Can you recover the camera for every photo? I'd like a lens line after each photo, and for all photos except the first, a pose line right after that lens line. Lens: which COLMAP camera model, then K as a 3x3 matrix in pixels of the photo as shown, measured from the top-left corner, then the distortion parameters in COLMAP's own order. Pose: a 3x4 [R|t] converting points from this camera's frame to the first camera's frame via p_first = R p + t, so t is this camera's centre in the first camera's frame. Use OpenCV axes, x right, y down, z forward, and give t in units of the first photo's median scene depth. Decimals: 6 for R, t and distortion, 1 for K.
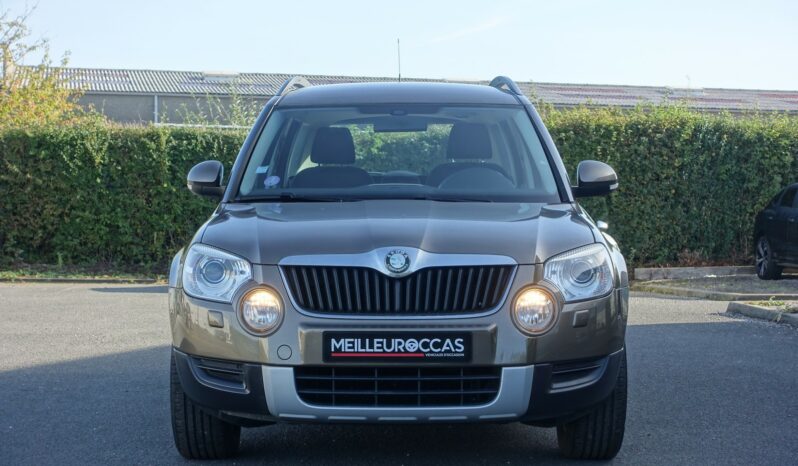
lens RADIAL K [[1476.3, 0, 397.7], [0, 1476.3, 234.4], [0, 0, 1]] dist [-0.008058, 0.000000]
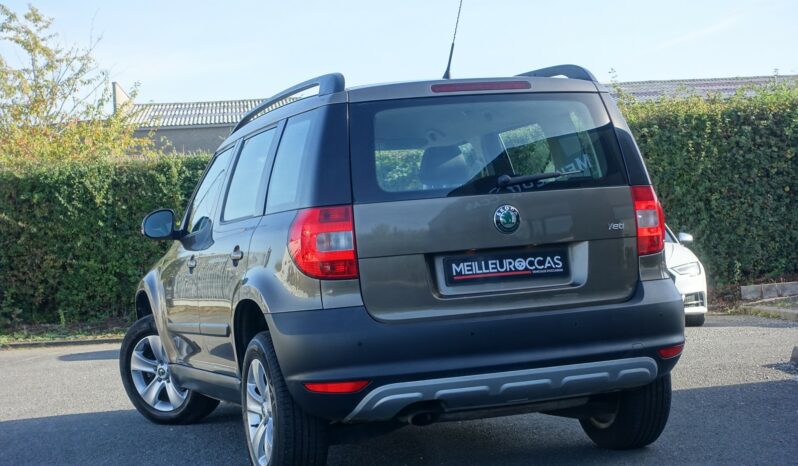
lens RADIAL K [[1476.3, 0, 401.6], [0, 1476.3, 228.4], [0, 0, 1]] dist [-0.008058, 0.000000]
pose [[0.990566, -0.067588, -0.119205, 0.072750], [0.065582, 0.997633, -0.020673, -0.004238], [0.120320, 0.012660, 0.992654, 0.162354]]
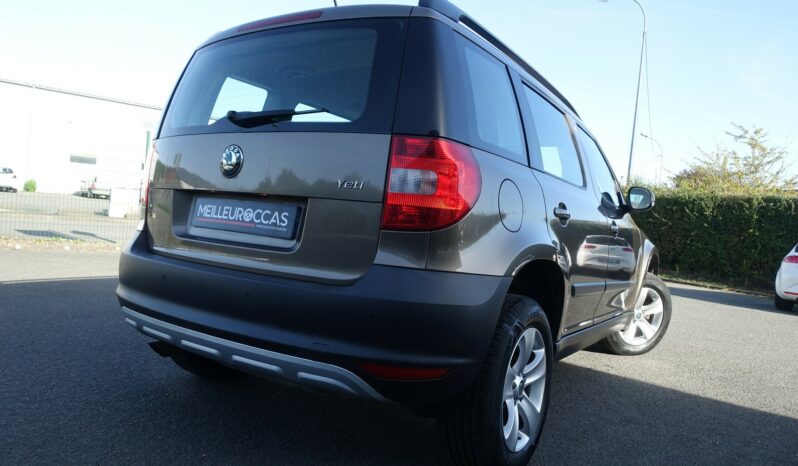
lens RADIAL K [[540.4, 0, 394.9], [0, 540.4, 232.2], [0, 0, 1]] dist [-0.011515, 0.002486]
pose [[0.514148, 0.065985, -0.855160, 0.138012], [-0.099809, 0.994865, 0.016756, -0.003103], [0.851875, 0.076738, 0.518094, 0.374800]]
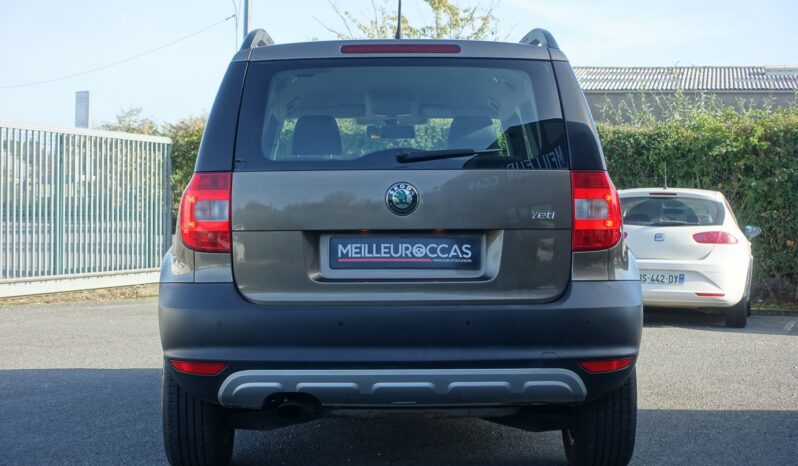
lens RADIAL K [[1476.3, 0, 406.5], [0, 1476.3, 230.8], [0, 0, 1]] dist [-0.008058, 0.000000]
pose [[0.908329, 0.004598, -0.418230, 0.148006], [-0.006977, 0.999967, -0.004159, -0.004082], [0.418198, 0.006695, 0.908331, 0.207560]]
